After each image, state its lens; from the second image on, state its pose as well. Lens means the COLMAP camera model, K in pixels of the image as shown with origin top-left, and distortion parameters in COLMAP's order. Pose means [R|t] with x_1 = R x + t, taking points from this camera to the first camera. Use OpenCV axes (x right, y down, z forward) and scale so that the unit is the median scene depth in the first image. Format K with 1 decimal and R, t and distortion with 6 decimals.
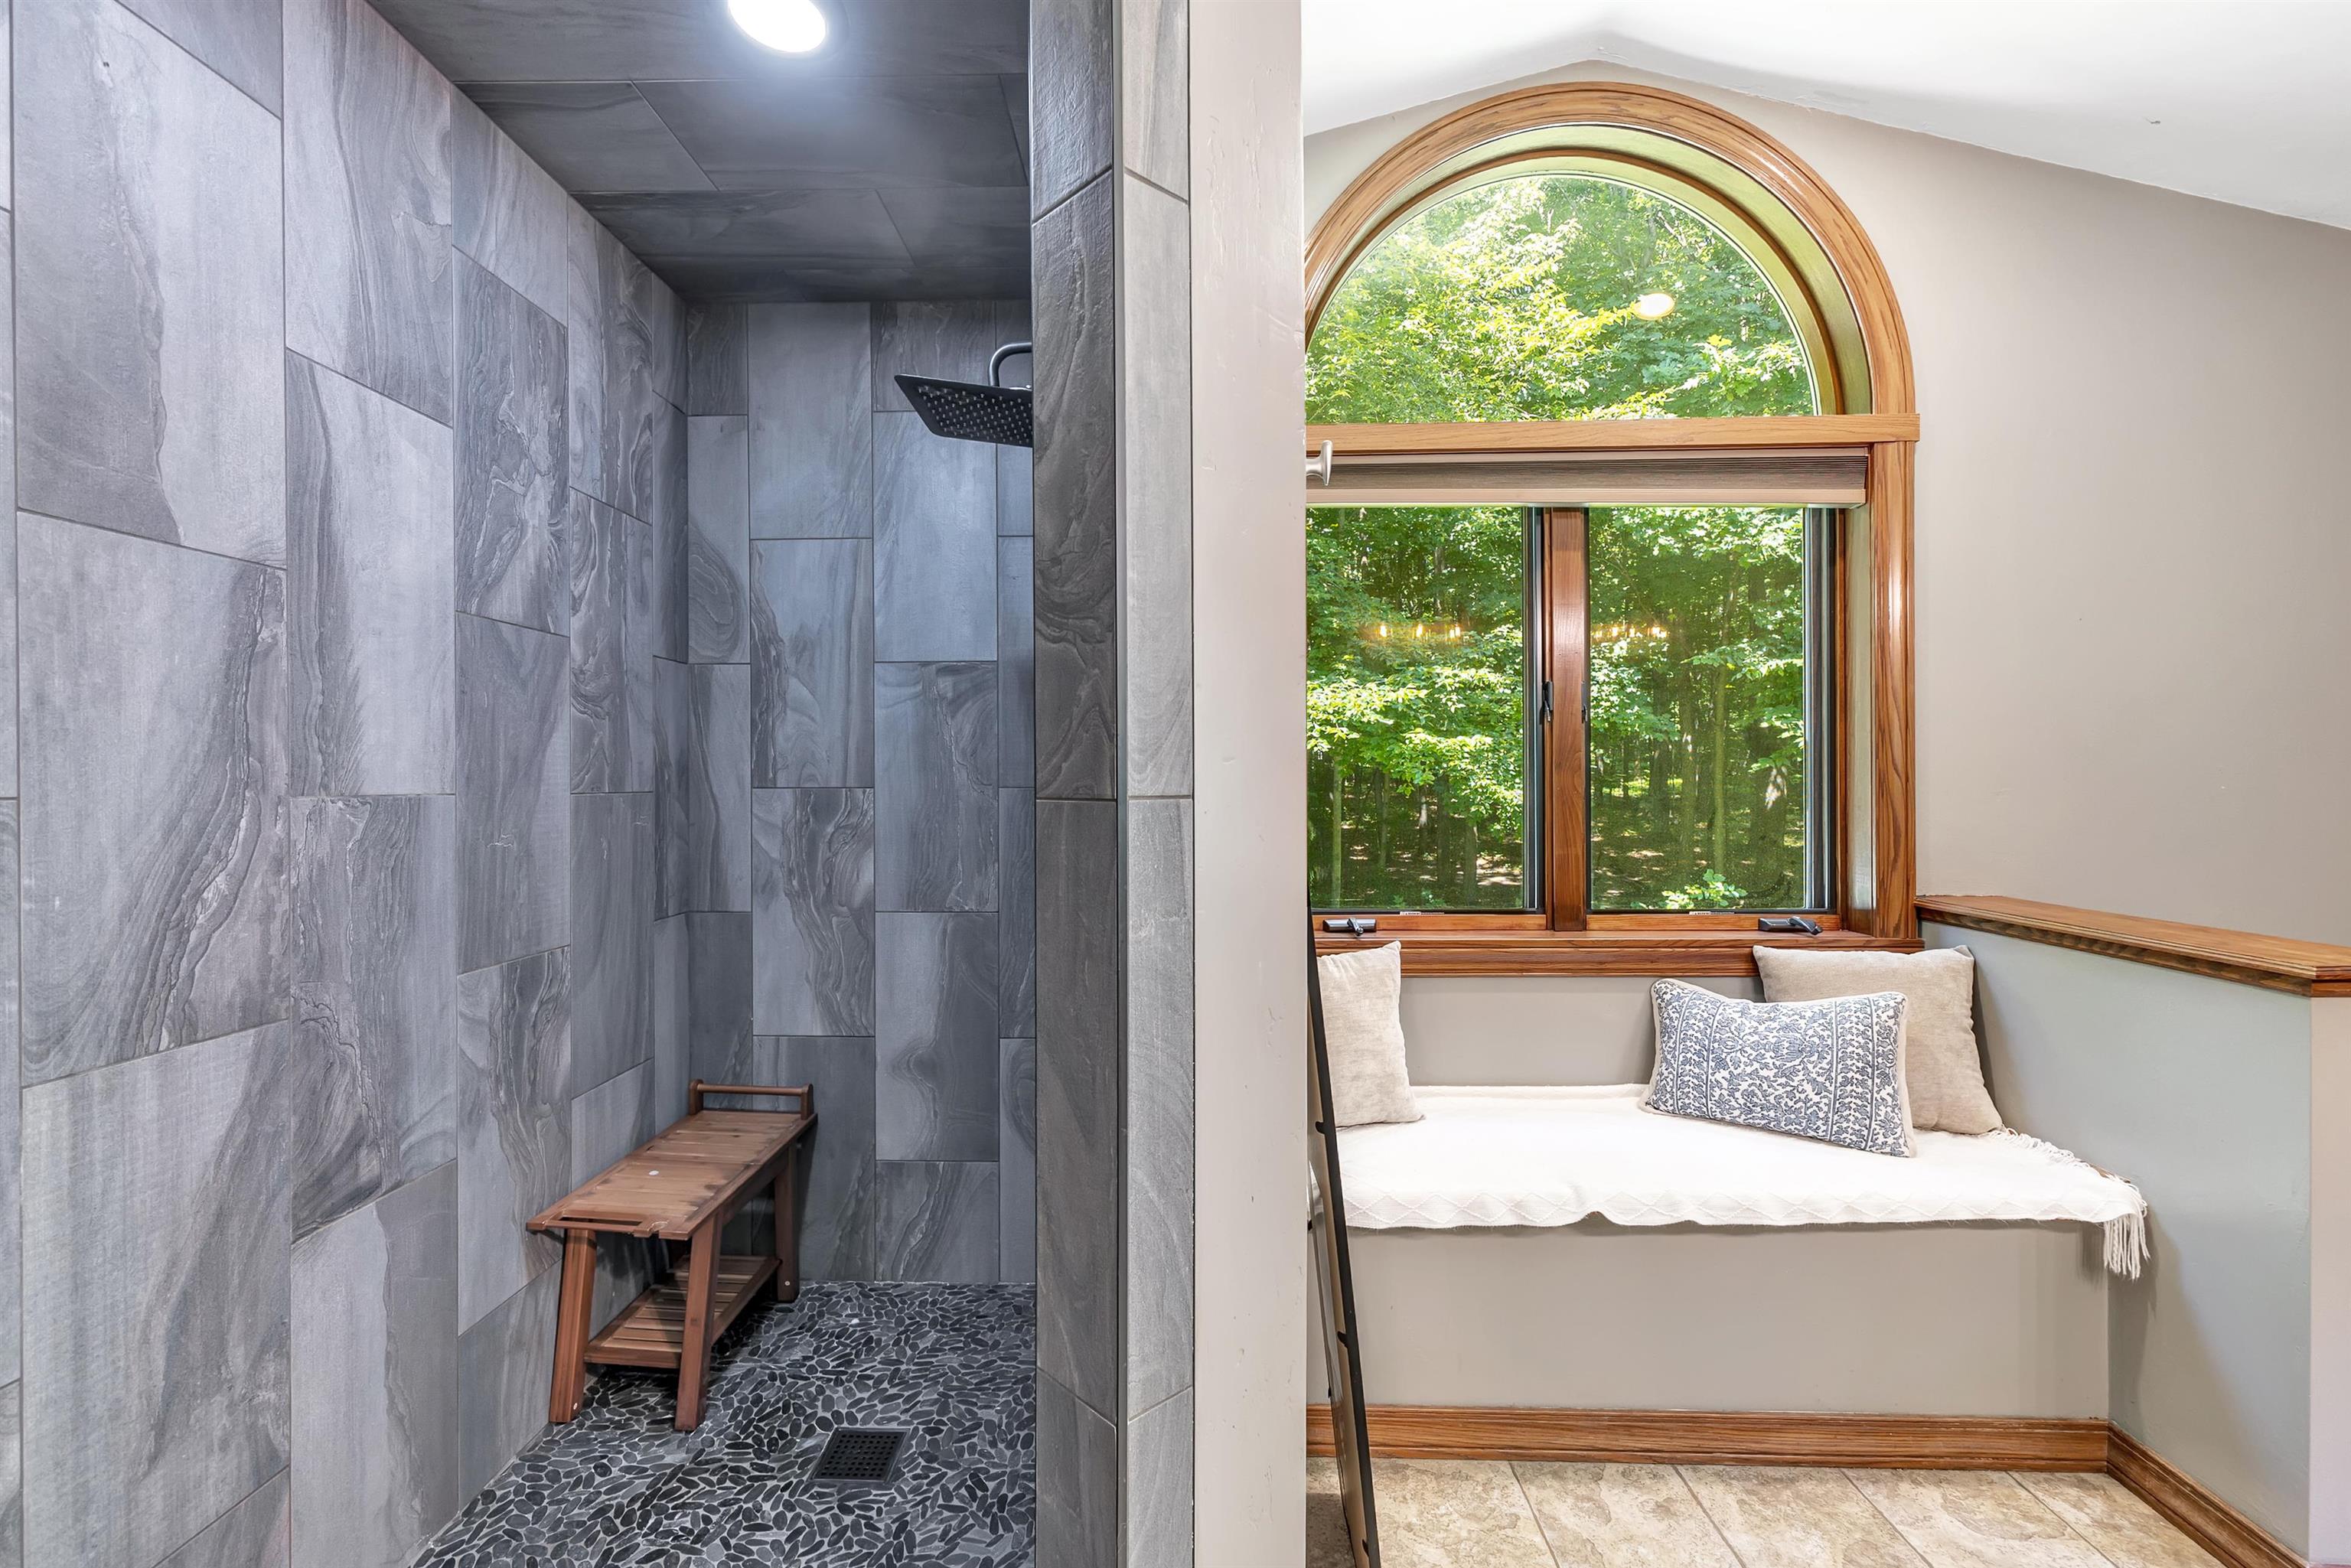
lens RADIAL K [[955.4, 0, 1171.7], [0, 955.4, 783.4], [0, 0, 1]] dist [0.002744, -0.001024]
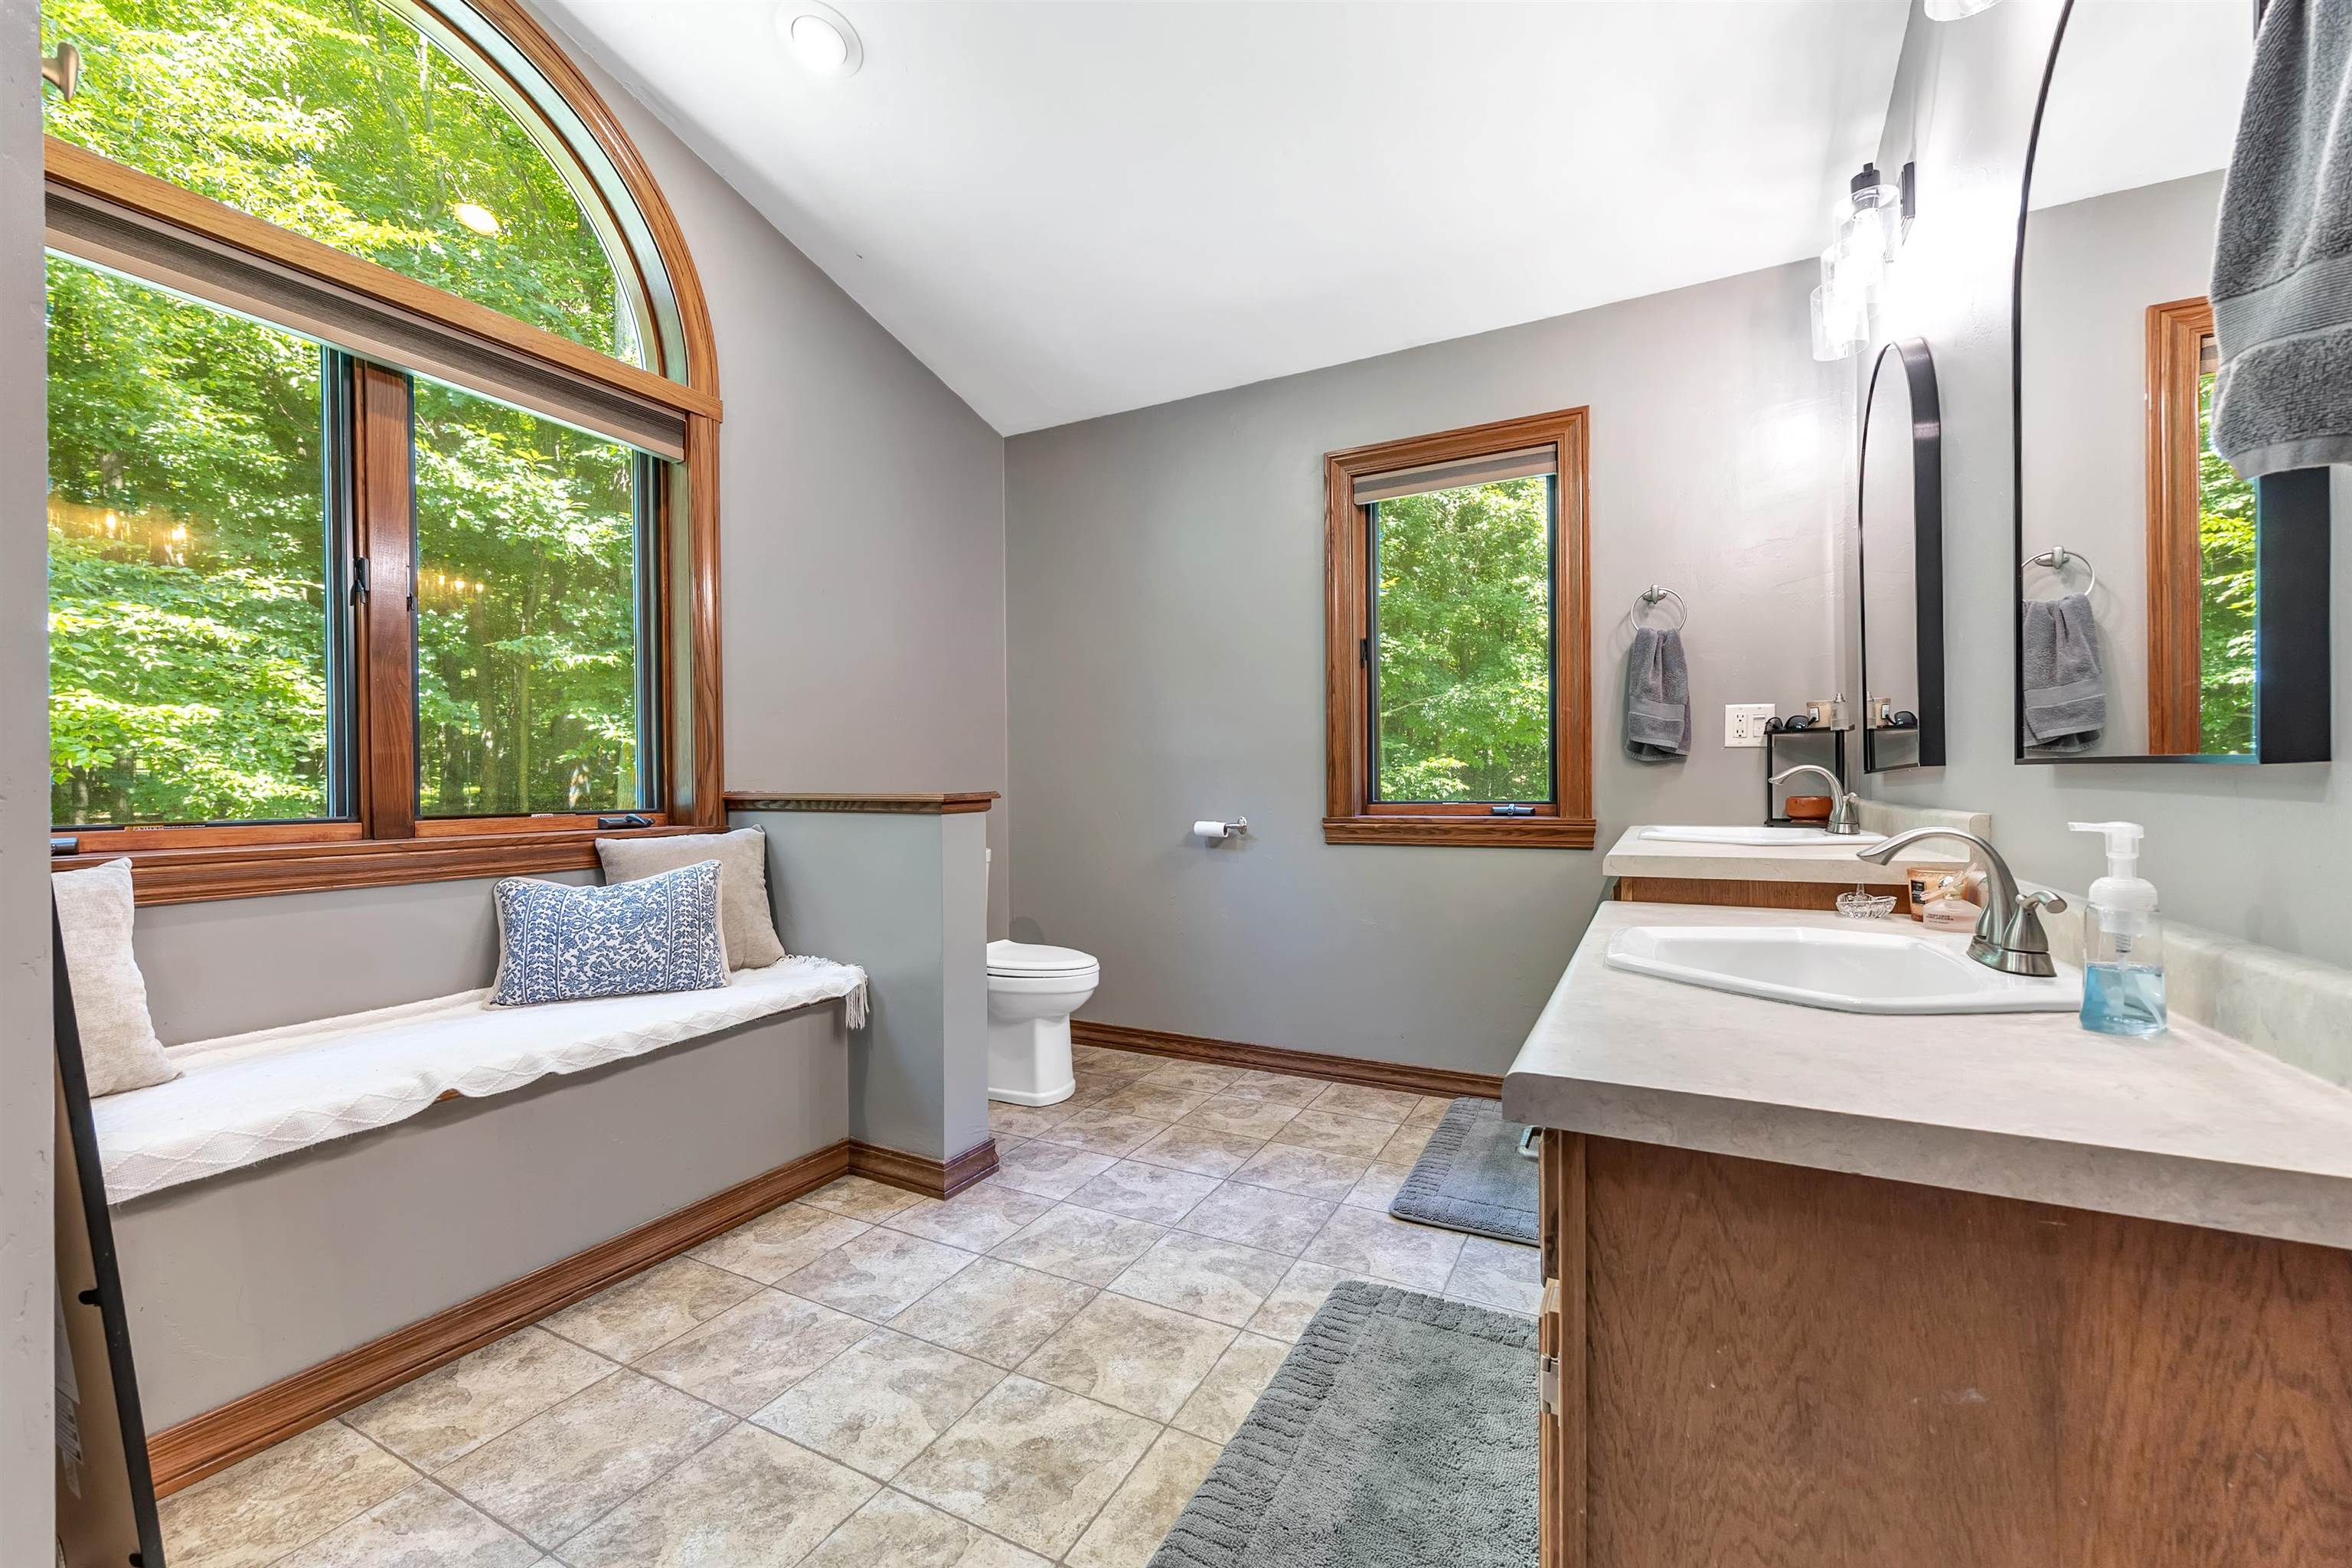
lens RADIAL K [[955.8, 0, 1143.9], [0, 955.8, 782.4], [0, 0, 1]] dist [0.002744, -0.001024]
pose [[0.452869, 0.003929, 0.891569, -0.066573], [0.011004, 0.999889, -0.009996, 0.128214], [-0.891509, 0.014338, 0.452775, -0.027146]]
